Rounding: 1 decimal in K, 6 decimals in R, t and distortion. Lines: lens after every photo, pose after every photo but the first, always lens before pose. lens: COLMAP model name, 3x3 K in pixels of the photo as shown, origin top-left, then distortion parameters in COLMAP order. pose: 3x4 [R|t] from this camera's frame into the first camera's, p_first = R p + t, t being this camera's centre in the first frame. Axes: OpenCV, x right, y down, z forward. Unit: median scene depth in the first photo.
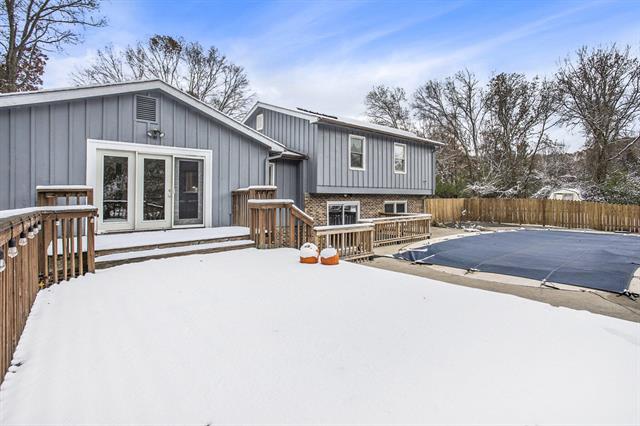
lens RADIAL K [[321.5, 0, 331.2], [0, 321.5, 197.5], [0, 0, 1]] dist [-0.039483, 0.014552]
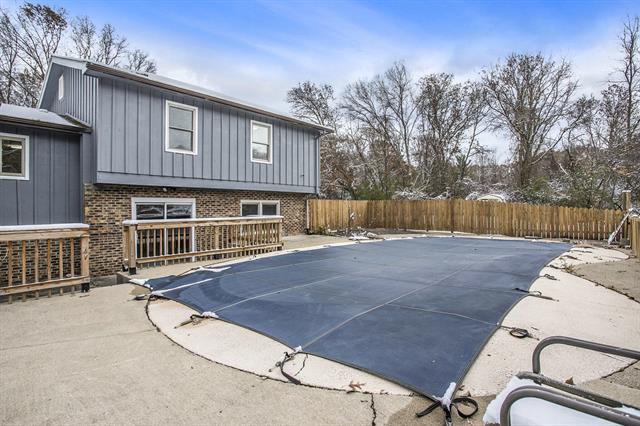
lens RADIAL K [[324.8, 0, 328.8], [0, 324.8, 210.7], [0, 0, 1]] dist [-0.031887, 0.005640]
pose [[0.990175, -0.000801, 0.139833, 0.239134], [-0.000483, 0.999958, 0.009148, 0.026428], [-0.139835, -0.009126, 0.990133, 0.204876]]
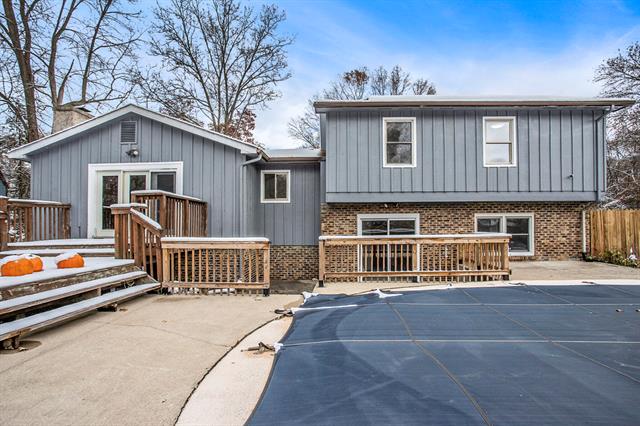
lens RADIAL K [[321.5, 0, 320.1], [0, 321.5, 218.5], [0, 0, 1]] dist [-0.039483, 0.014552]
pose [[0.732399, -0.013457, -0.680743, 0.336563], [0.005567, 0.999890, -0.013776, 0.025002], [0.680853, 0.006300, 0.732393, 0.306474]]
